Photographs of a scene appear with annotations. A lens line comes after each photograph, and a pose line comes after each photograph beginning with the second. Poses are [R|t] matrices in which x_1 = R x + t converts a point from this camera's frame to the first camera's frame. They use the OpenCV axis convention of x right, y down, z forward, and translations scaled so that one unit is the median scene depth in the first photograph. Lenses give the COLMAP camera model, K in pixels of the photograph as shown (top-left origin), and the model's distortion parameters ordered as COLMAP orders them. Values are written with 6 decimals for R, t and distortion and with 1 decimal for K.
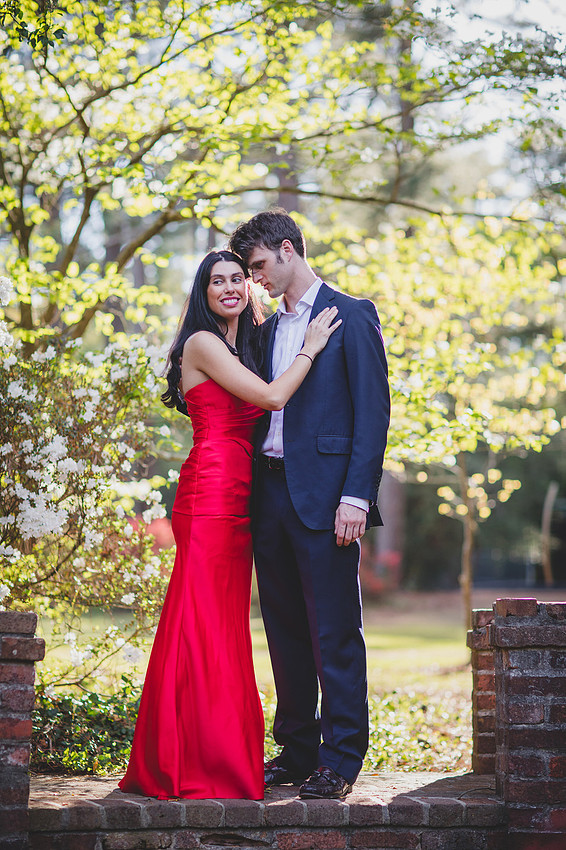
lens RADIAL K [[2022.7, 0, 283.0], [0, 2022.7, 425.0], [0, 0, 1]] dist [-0.066528, -0.762856]
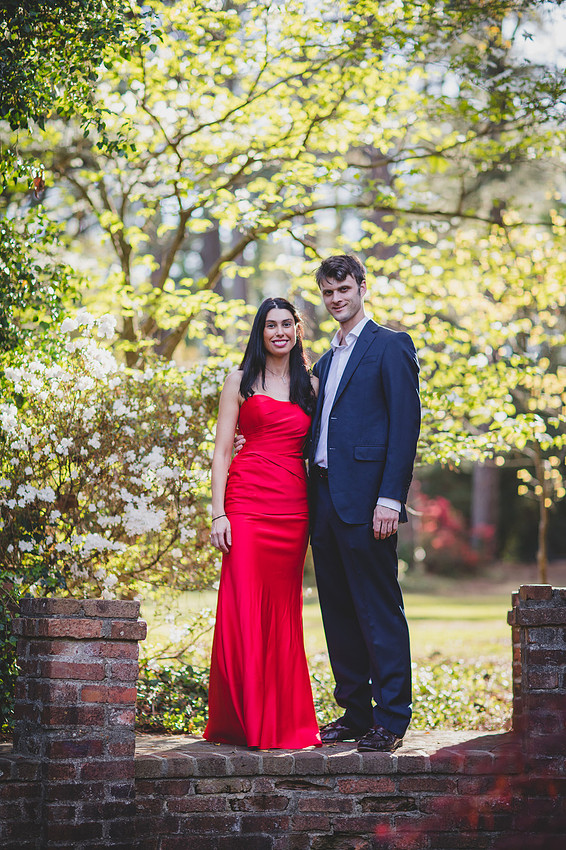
lens RADIAL K [[2022.7, 0, 283.0], [0, 2022.7, 425.0], [0, 0, 1]] dist [-0.066528, -0.762856]
pose [[0.998589, -0.011975, -0.051733, 0.023403], [0.012739, 0.999815, 0.014446, -0.023731], [0.051550, -0.015085, 0.998556, -0.172161]]
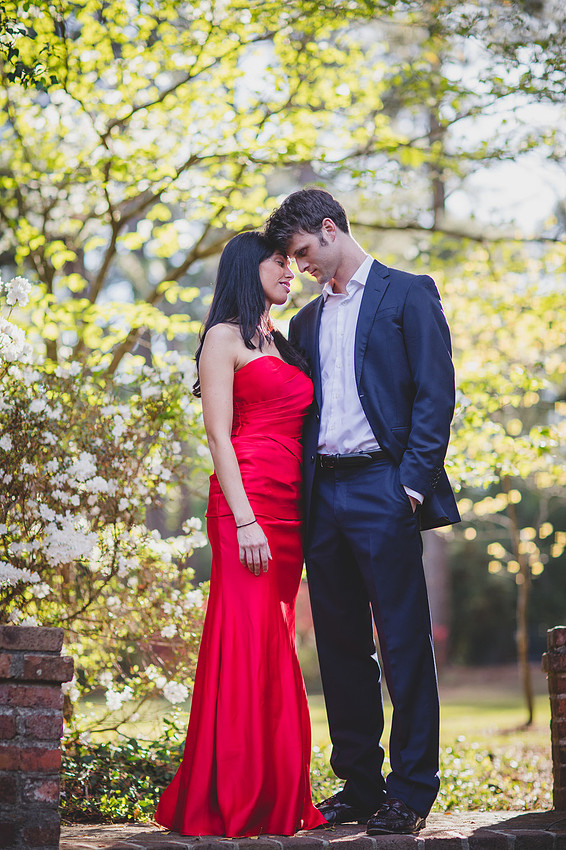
lens RADIAL K [[2022.7, 0, 283.0], [0, 2022.7, 425.0], [0, 0, 1]] dist [-0.066528, -0.762856]
pose [[0.999280, -0.033657, -0.017506, -0.005861], [0.032858, 0.998486, -0.044110, 0.035722], [0.018964, 0.043503, 0.998873, 0.089903]]
